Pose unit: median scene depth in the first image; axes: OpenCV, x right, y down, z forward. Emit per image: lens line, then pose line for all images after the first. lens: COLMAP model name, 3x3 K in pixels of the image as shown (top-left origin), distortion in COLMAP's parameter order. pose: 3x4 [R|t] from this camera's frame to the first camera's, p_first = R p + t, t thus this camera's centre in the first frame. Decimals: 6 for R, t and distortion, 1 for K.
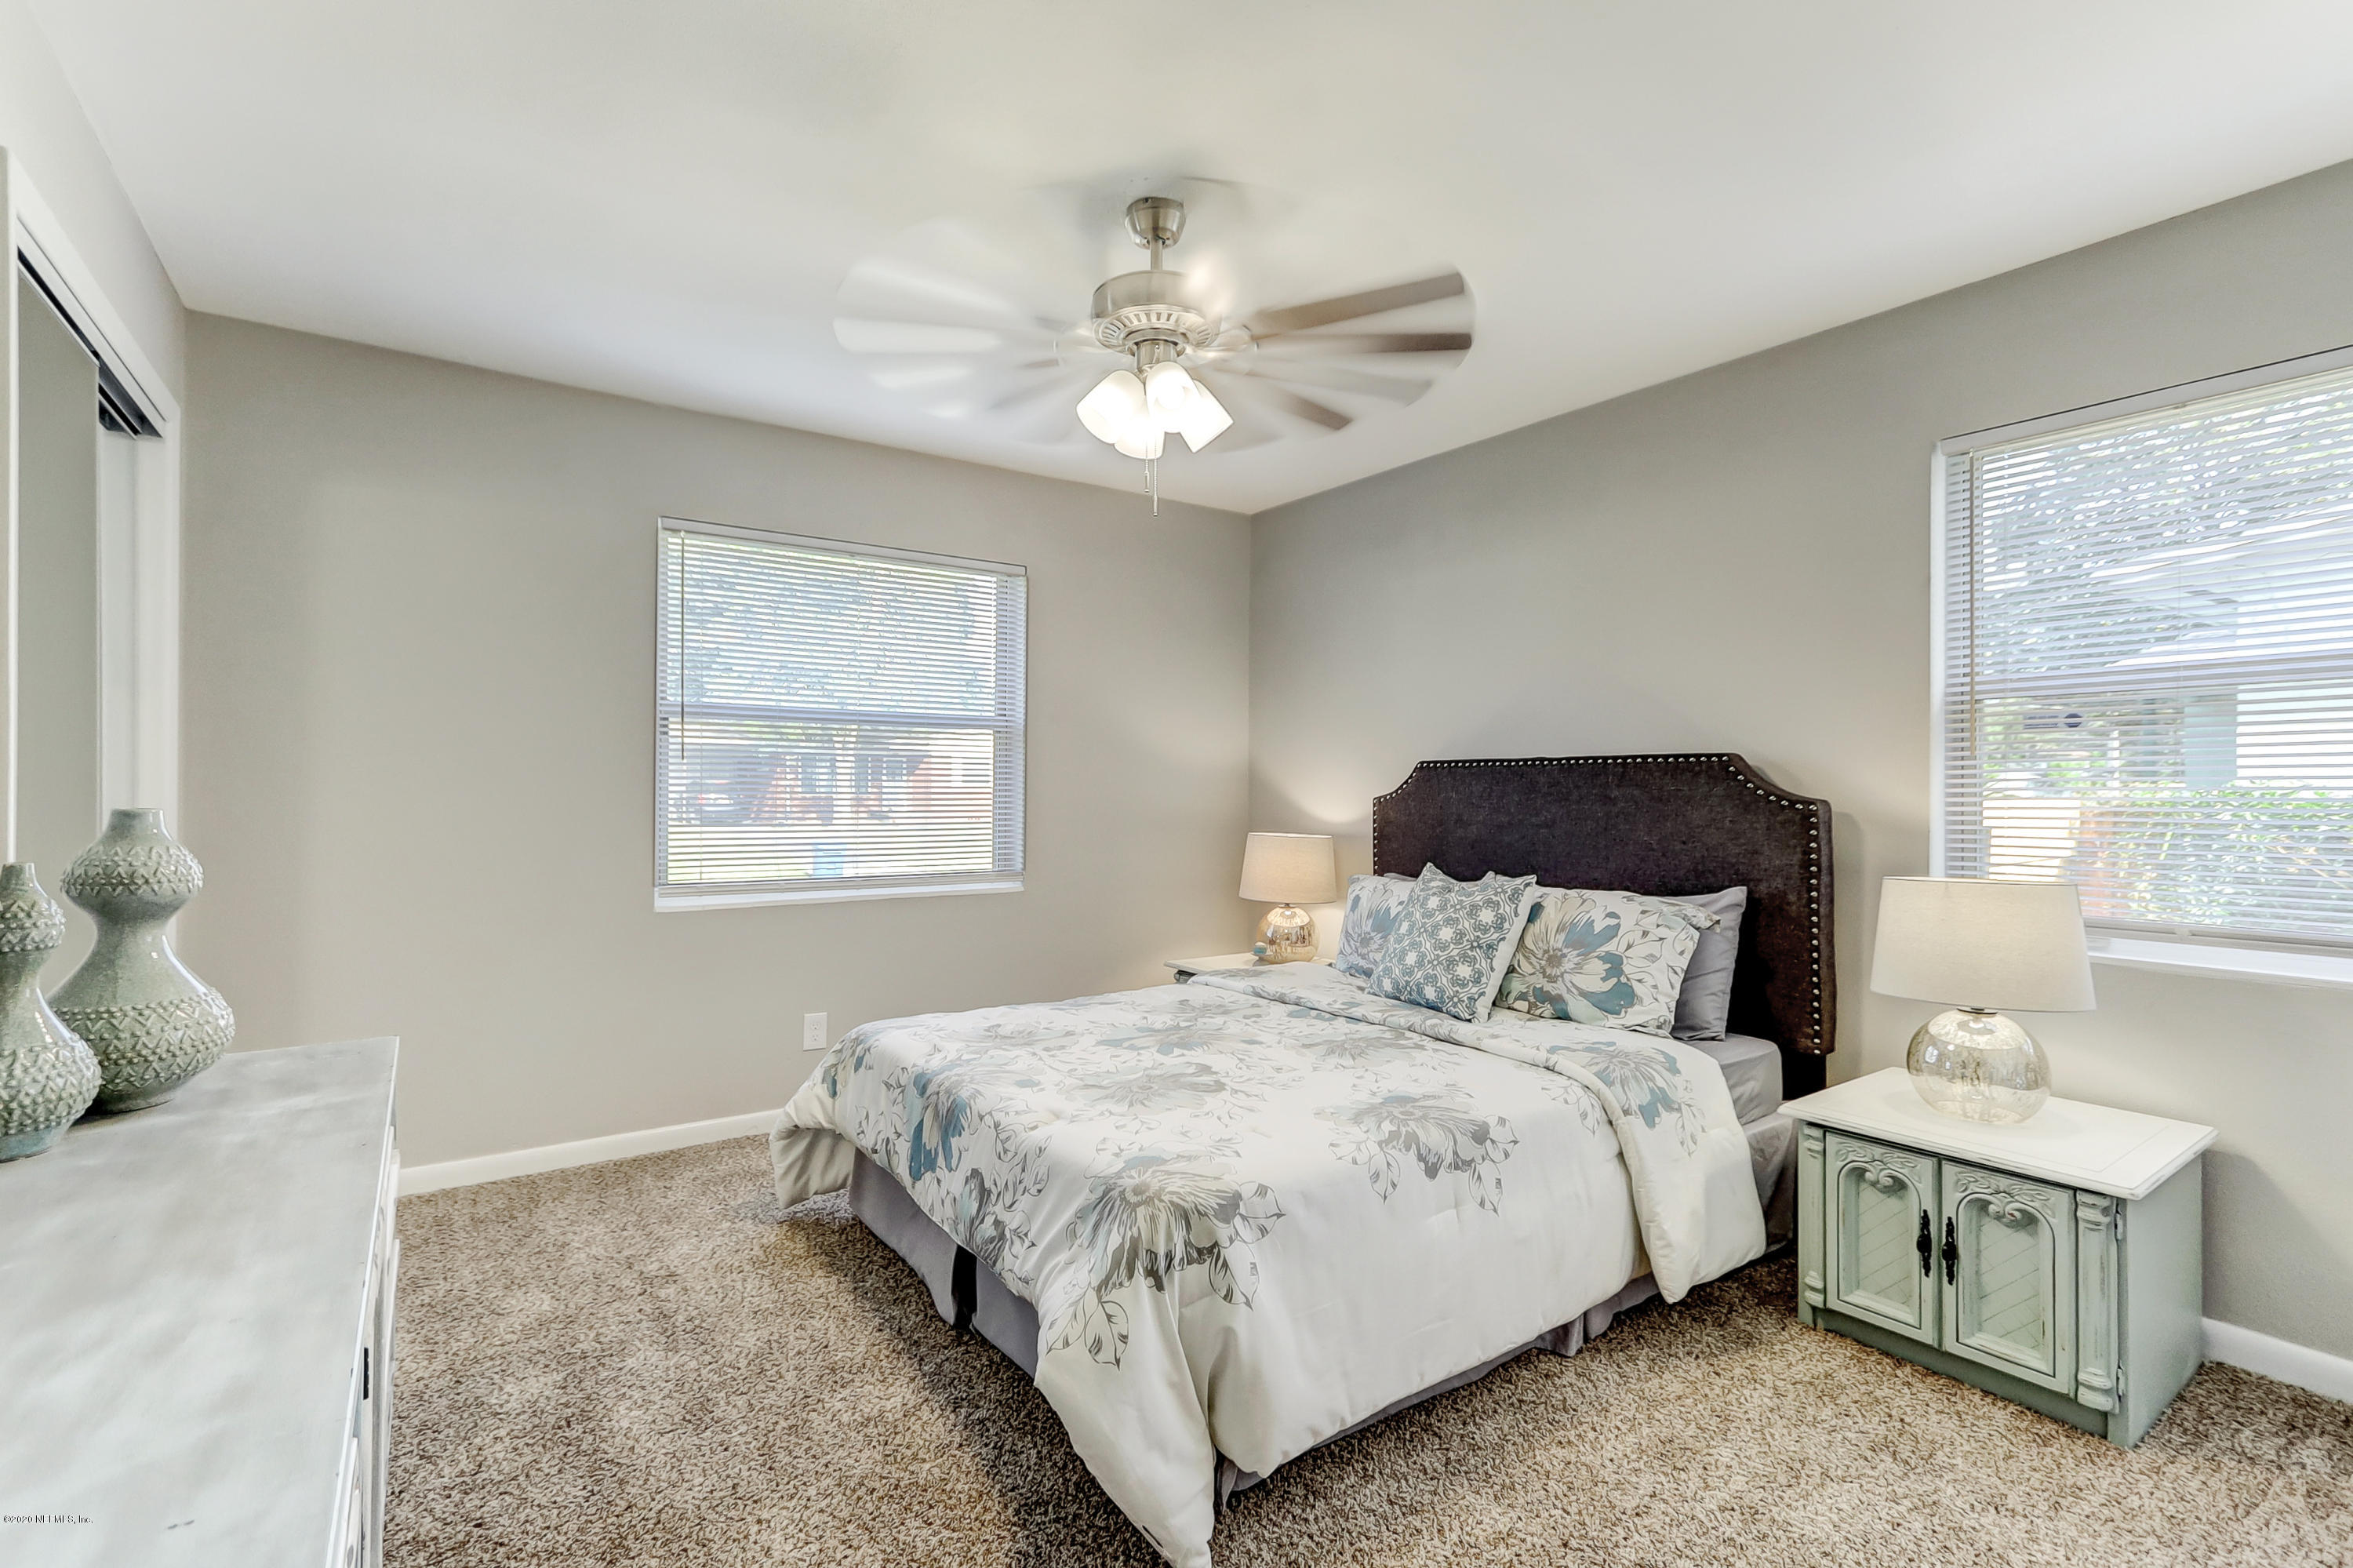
lens RADIAL K [[1095.1, 0, 1163.7], [0, 1095.1, 779.9], [0, 0, 1]] dist [-0.004560, 0.008135]
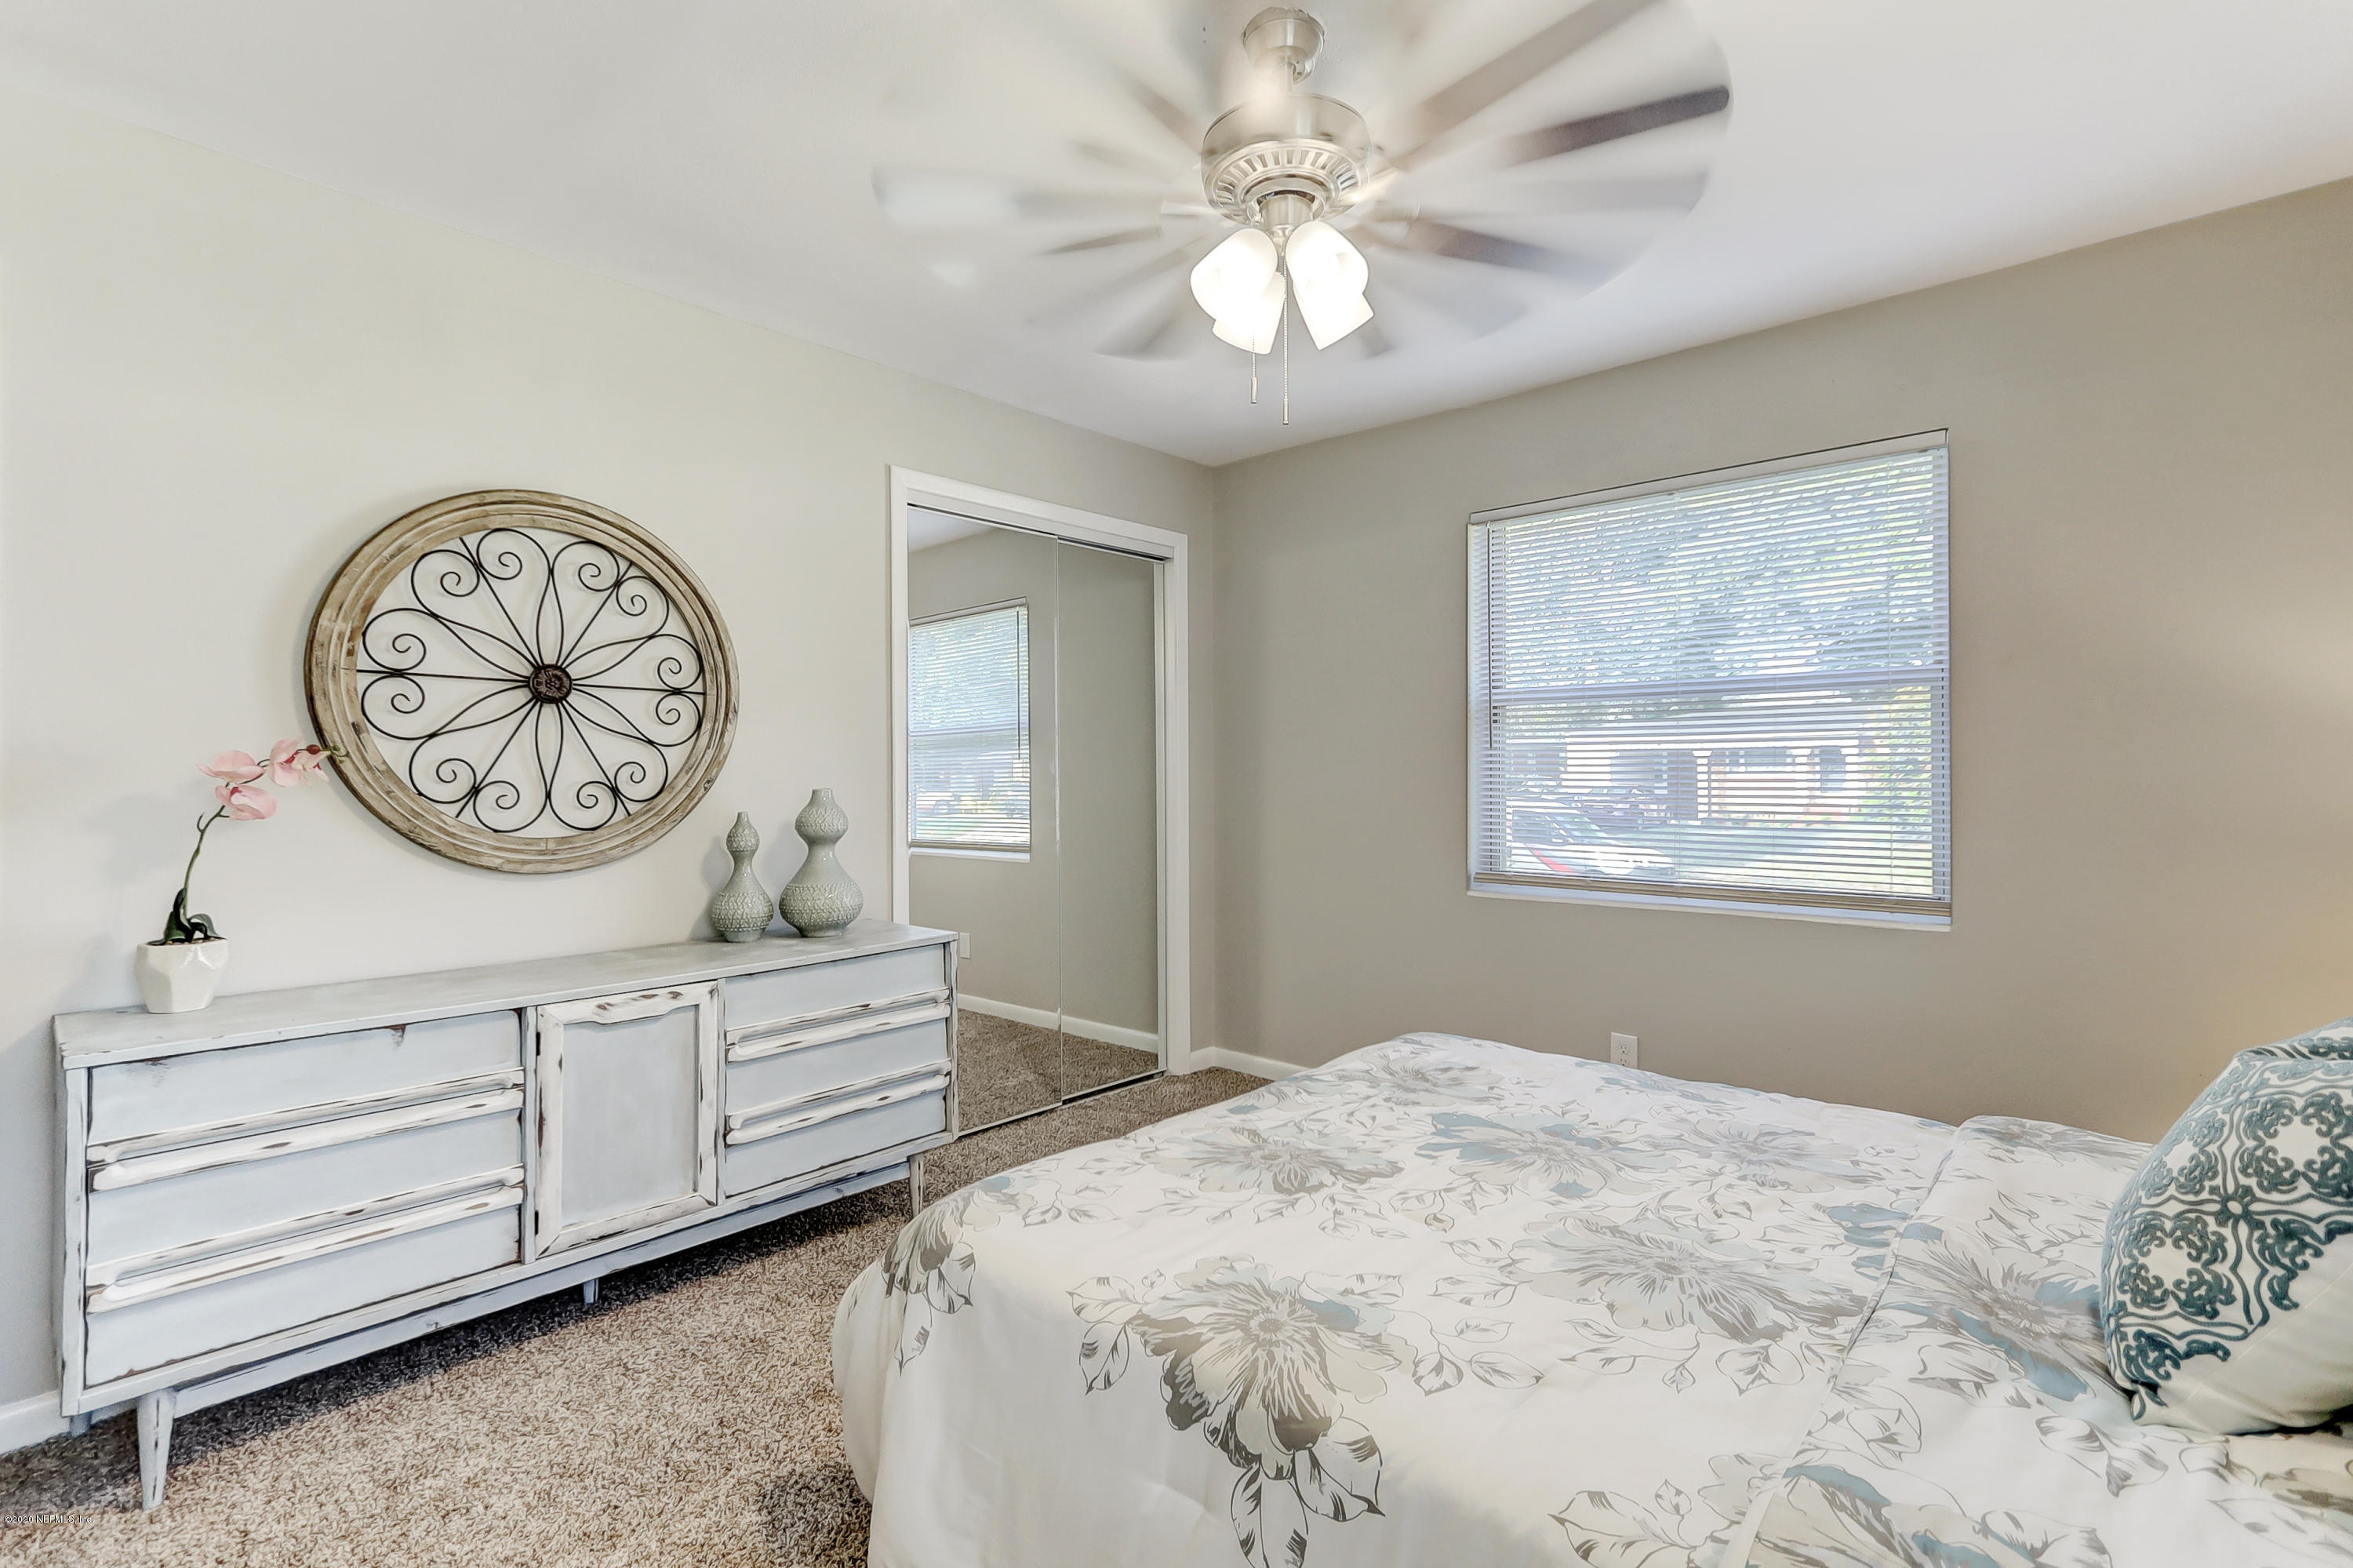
lens RADIAL K [[1095.1, 0, 1163.7], [0, 1095.1, 779.9], [0, 0, 1]] dist [-0.004560, 0.008135]
pose [[0.209131, -0.004839, -0.977876, 0.748087], [0.006156, 0.999974, -0.003632, 0.016200], [0.977868, -0.005260, 0.209155, 0.792404]]
